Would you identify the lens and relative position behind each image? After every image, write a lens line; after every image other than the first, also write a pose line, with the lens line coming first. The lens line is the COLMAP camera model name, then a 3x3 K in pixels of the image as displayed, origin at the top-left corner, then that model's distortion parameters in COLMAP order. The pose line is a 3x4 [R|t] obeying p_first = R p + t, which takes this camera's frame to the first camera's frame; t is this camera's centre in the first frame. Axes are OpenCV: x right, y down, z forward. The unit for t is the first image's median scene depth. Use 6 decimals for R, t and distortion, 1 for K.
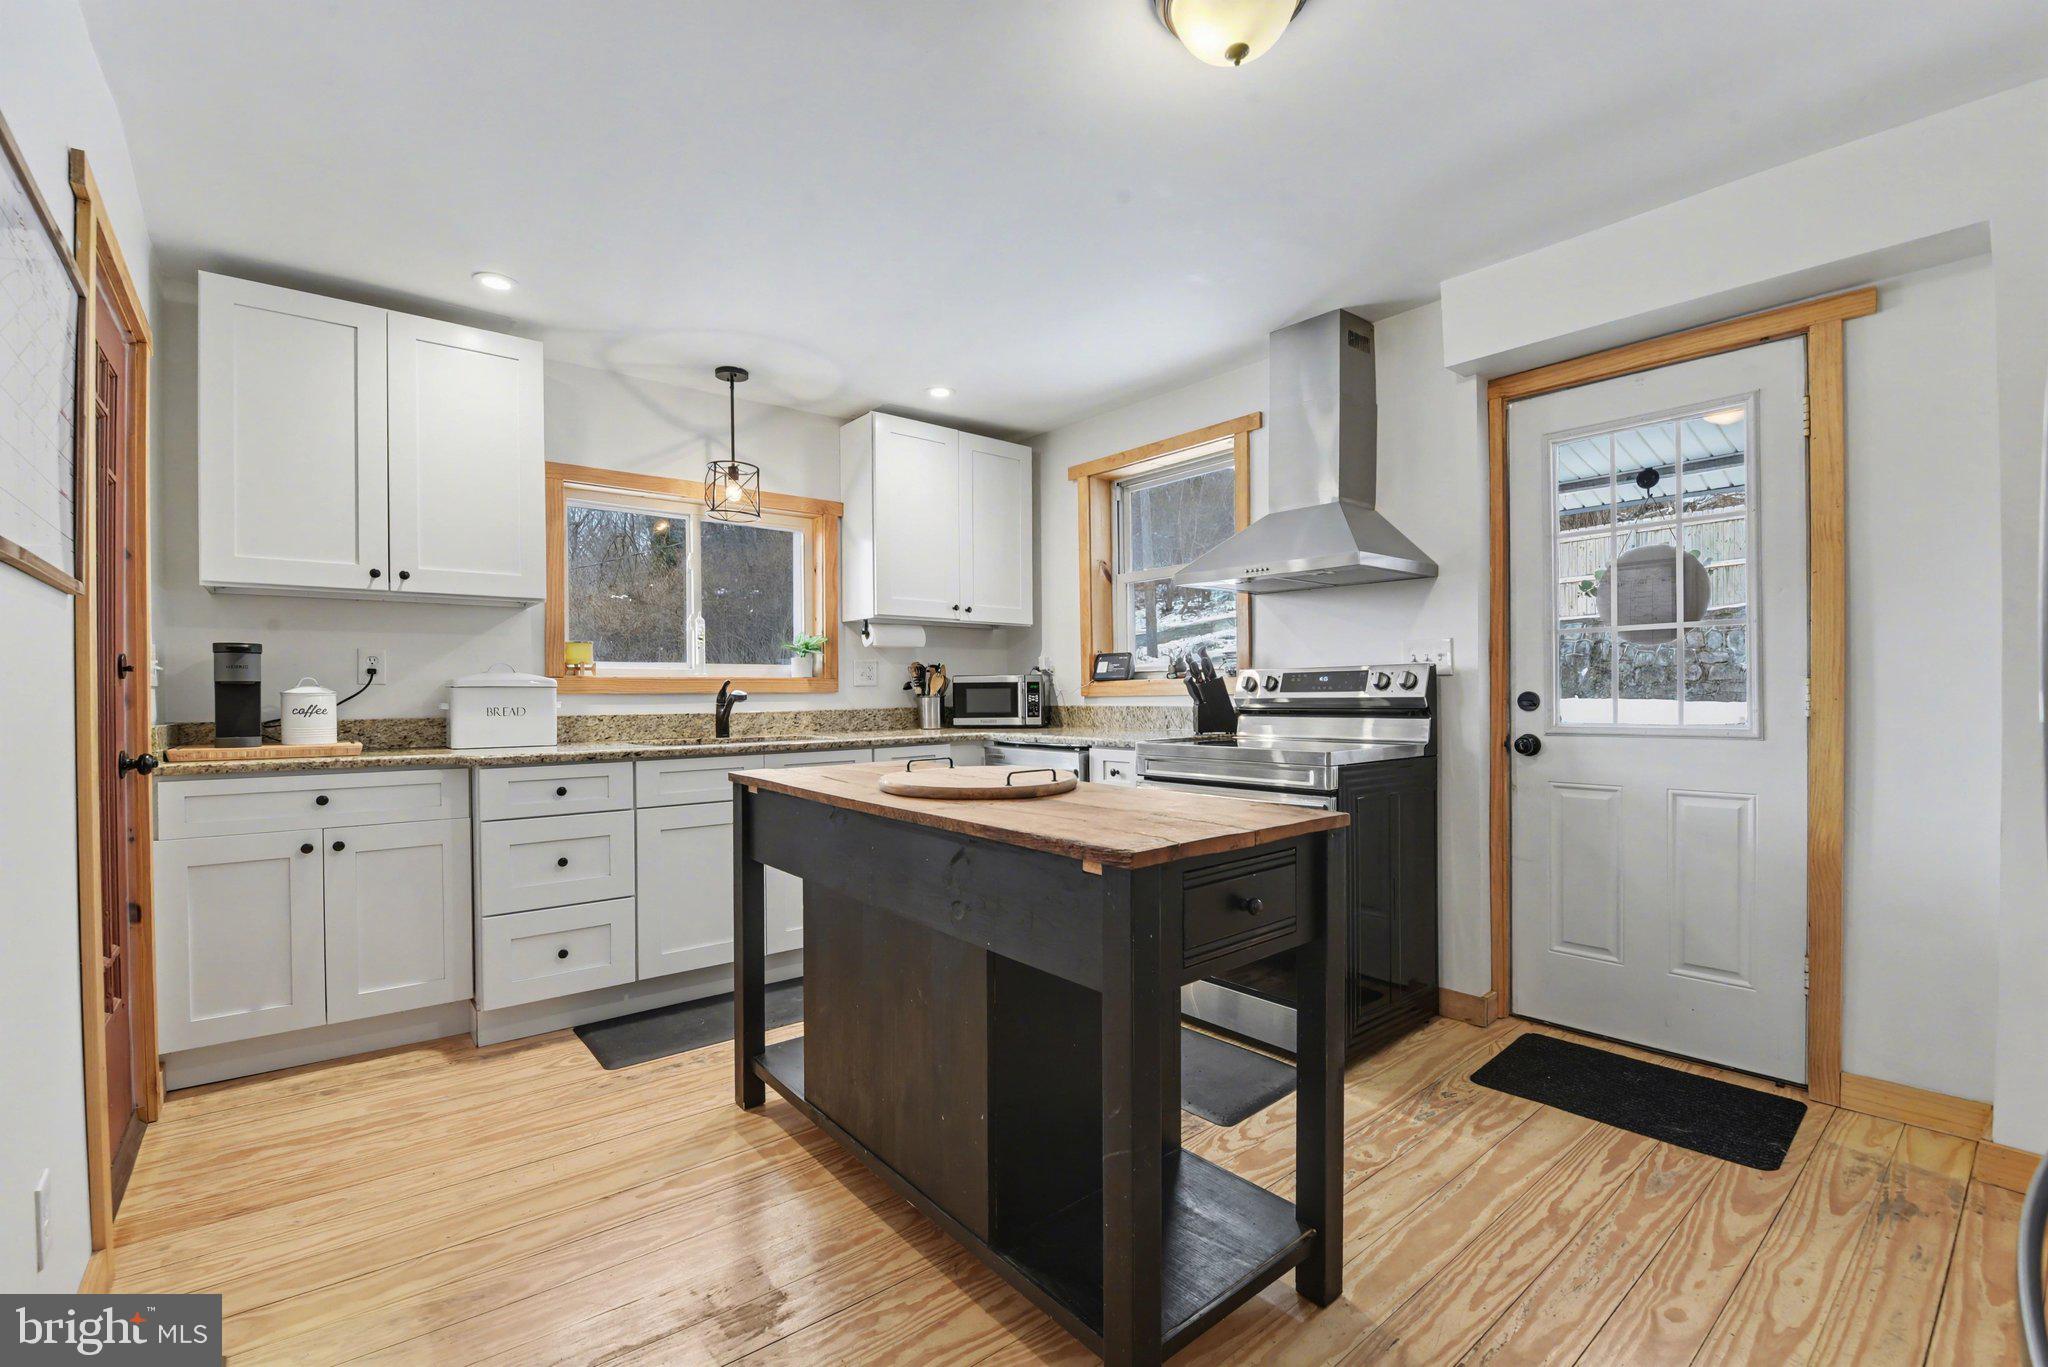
lens RADIAL K [[885.1, 0, 1021.1], [0, 885.1, 697.7], [0, 0, 1]] dist [-0.001128, -0.008737]
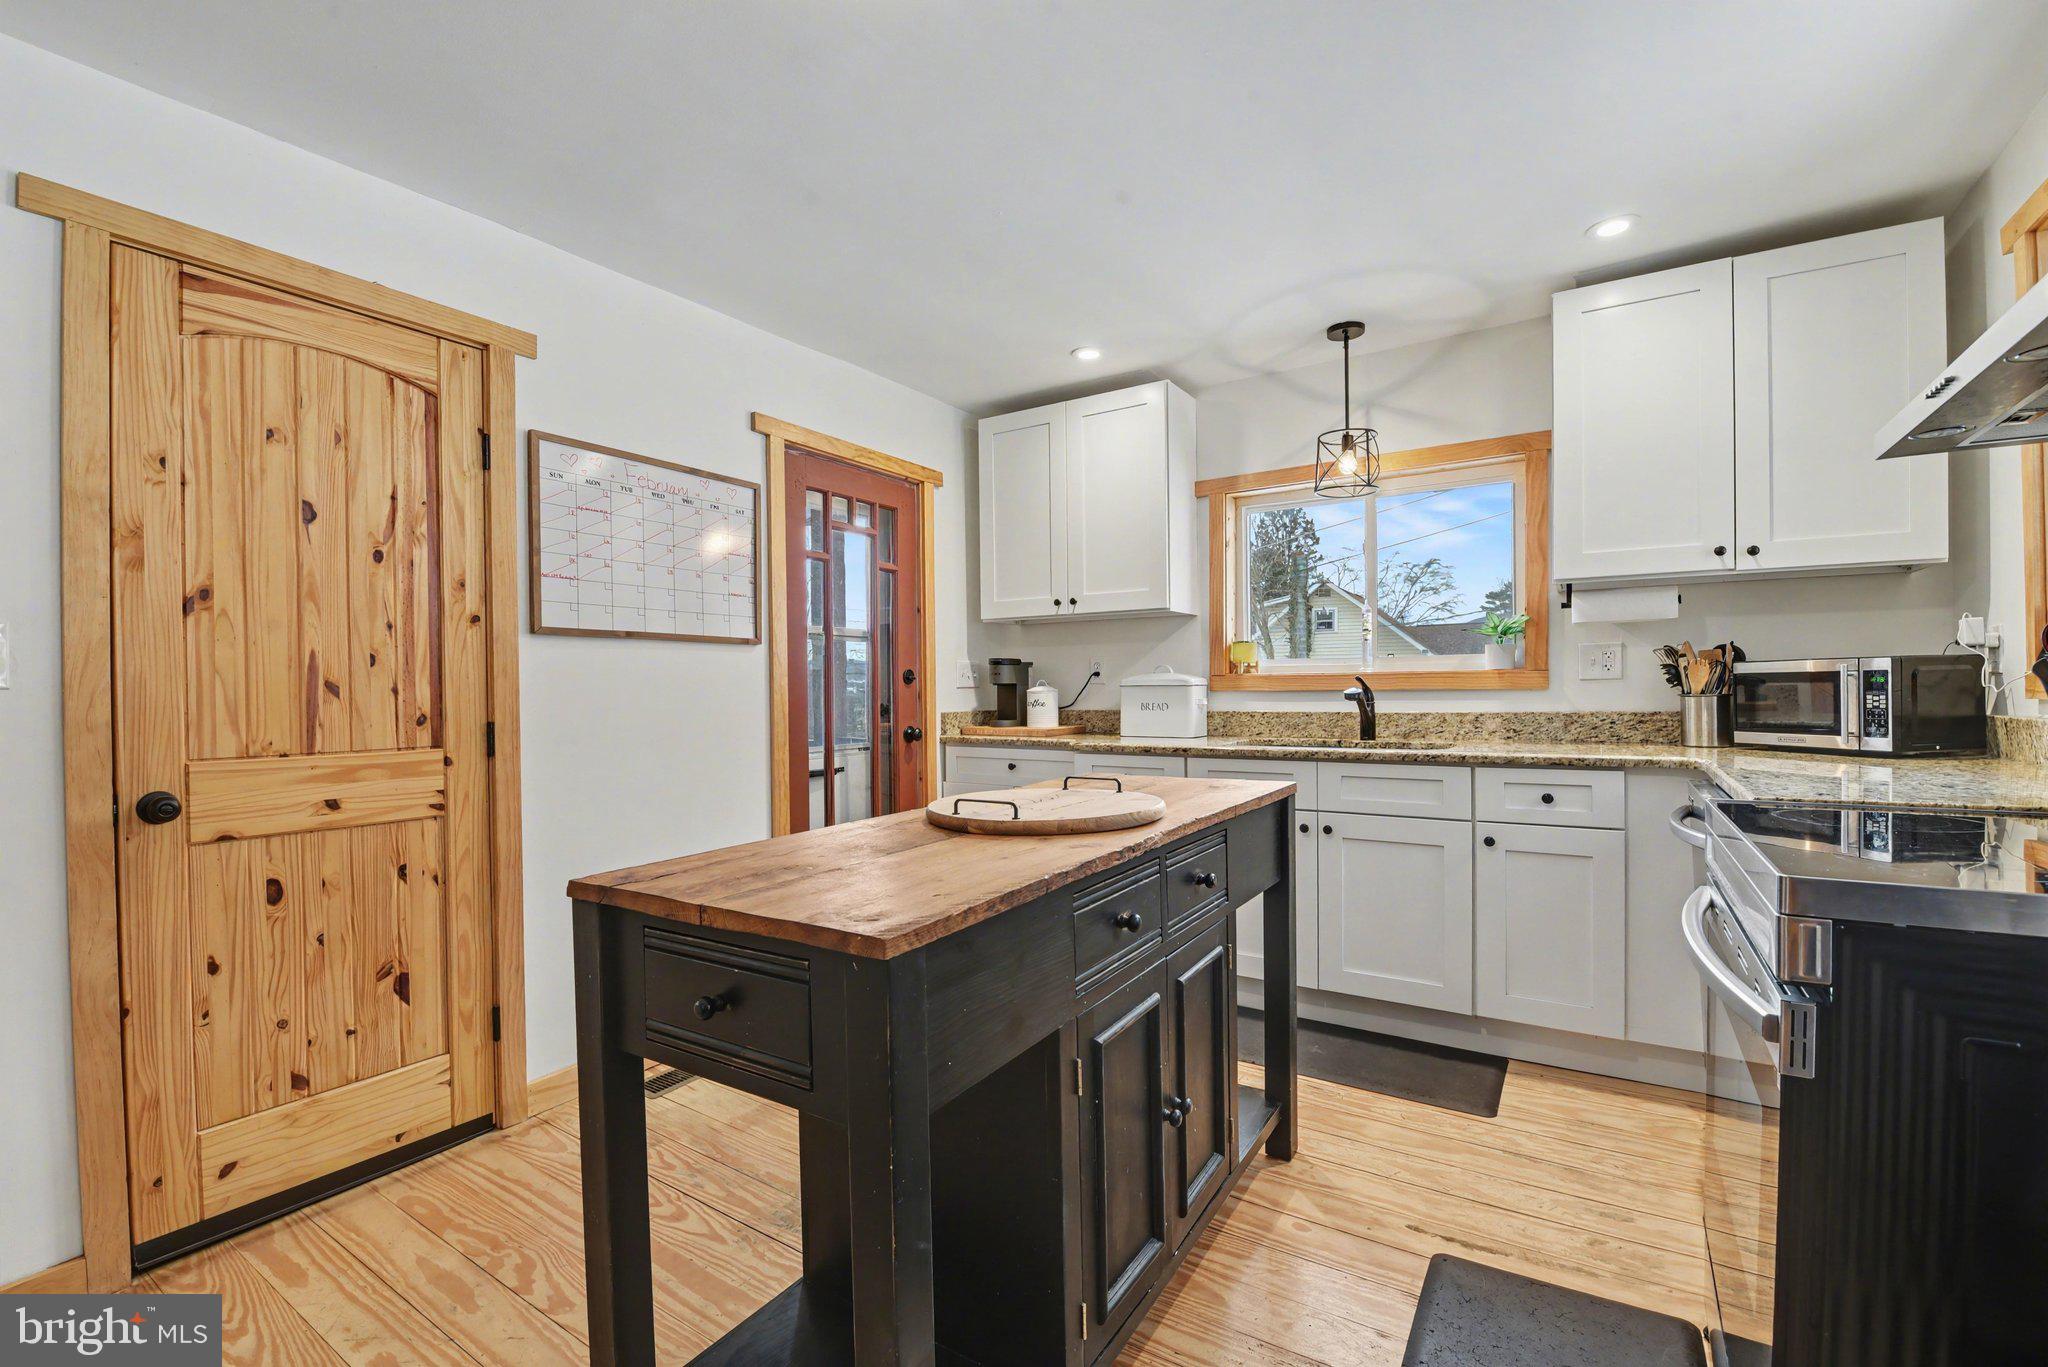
lens RADIAL K [[885.1, 0, 1021.1], [0, 885.1, 697.7], [0, 0, 1]] dist [-0.001128, -0.008737]
pose [[0.308434, 0.013896, -0.951144, 0.421415], [0.002692, 0.999877, 0.015481, -0.013129], [0.951242, -0.007335, 0.308358, 0.415143]]
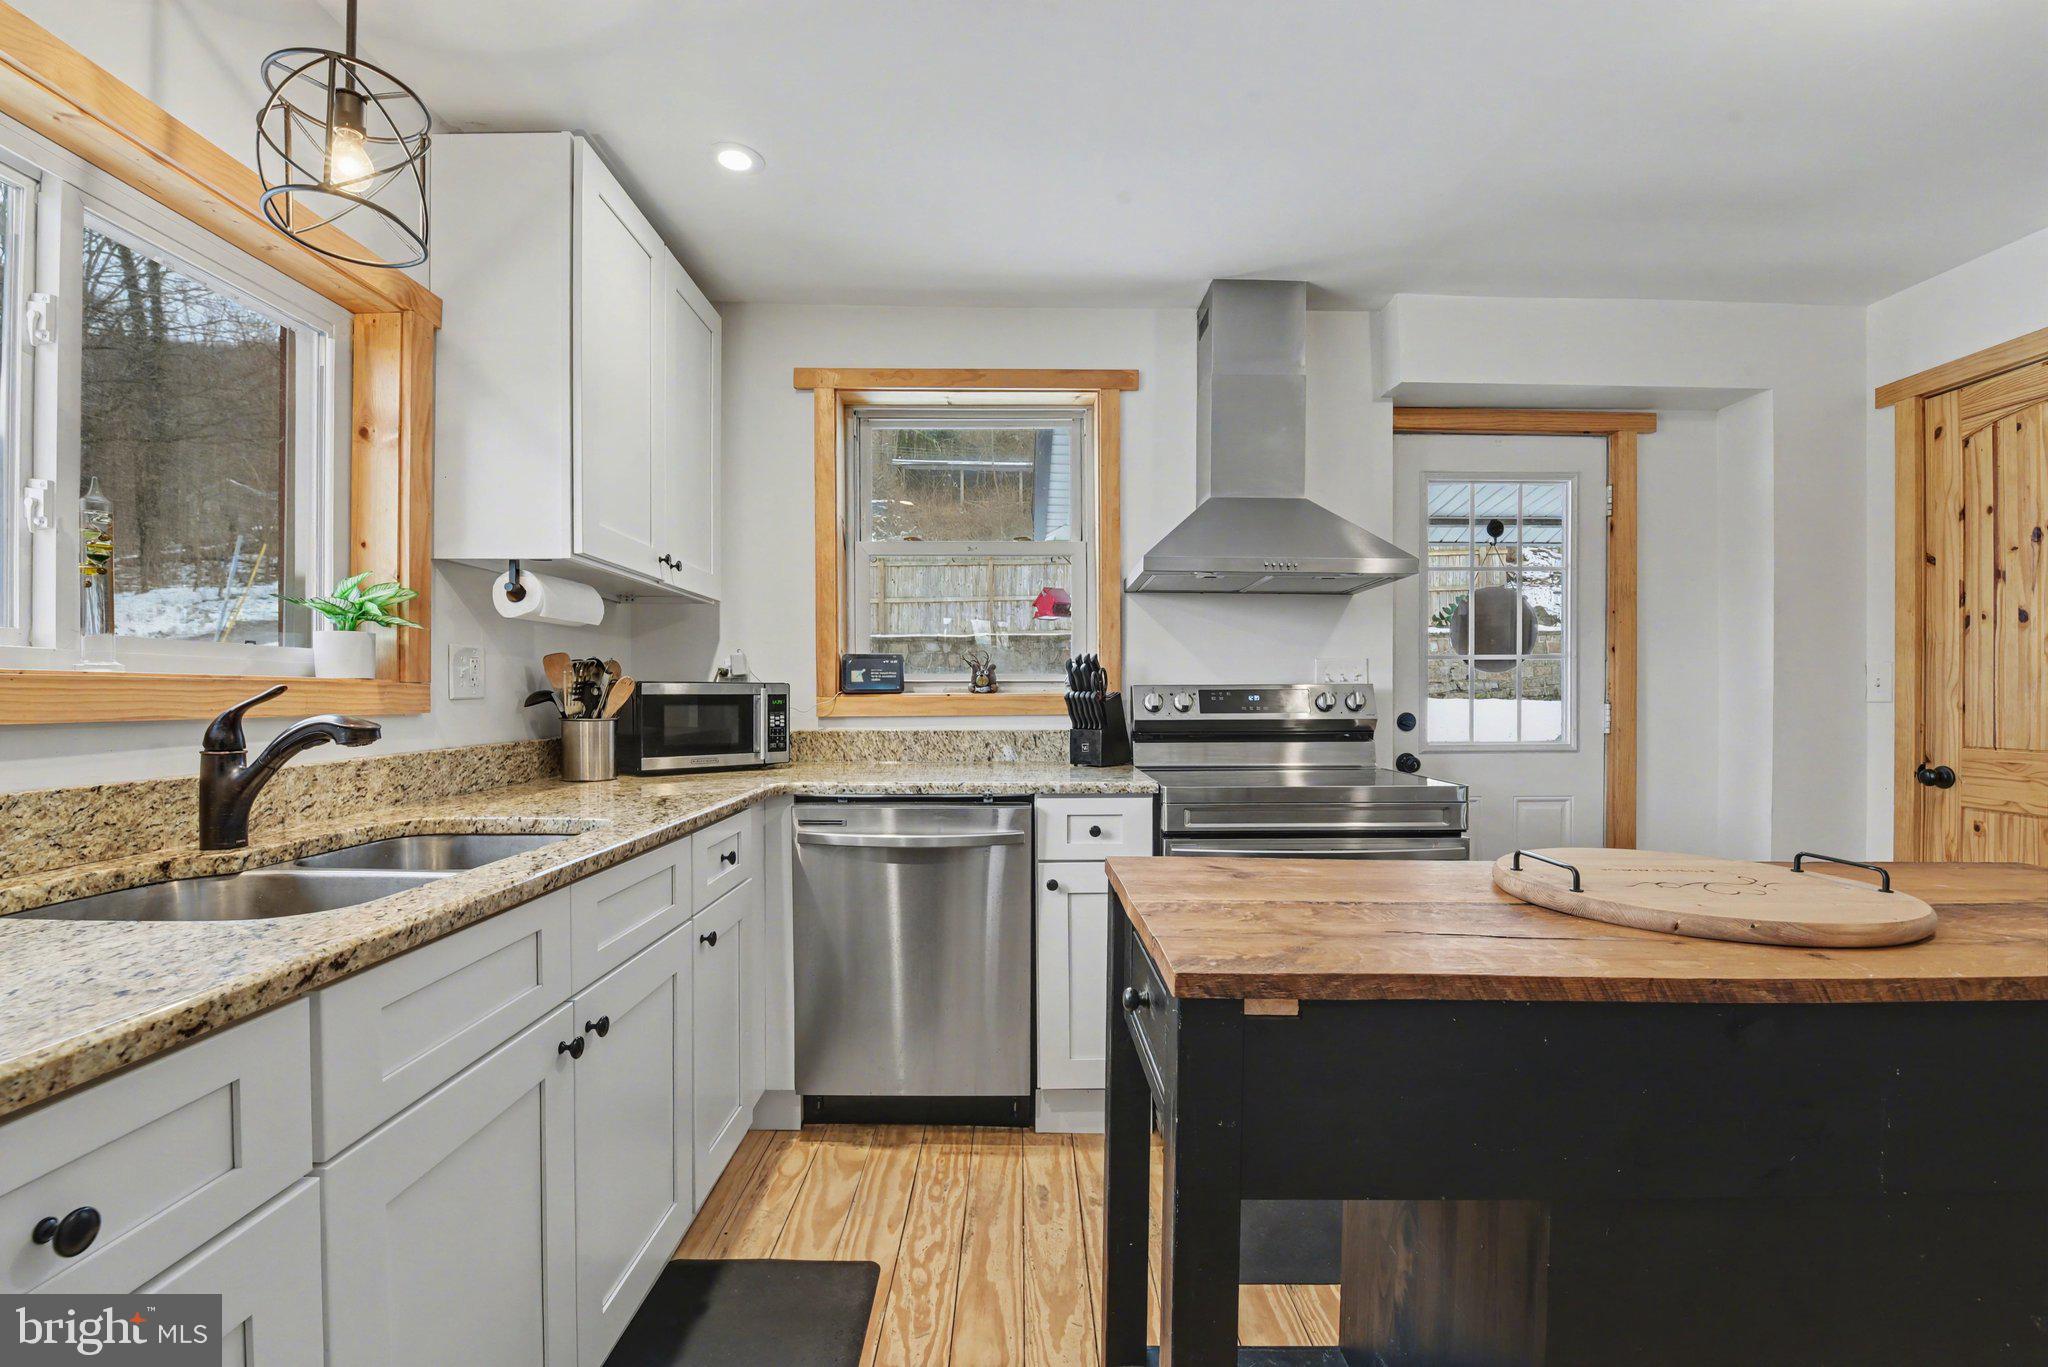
lens RADIAL K [[883.3, 0, 1017.4], [0, 883.3, 703.6], [0, 0, 1]] dist [-0.001697, -0.009917]
pose [[0.631758, 0.003129, 0.775159, -0.428963], [-0.000680, 0.999994, -0.003483, -0.011363], [-0.775165, 0.001673, 0.631756, 0.565295]]
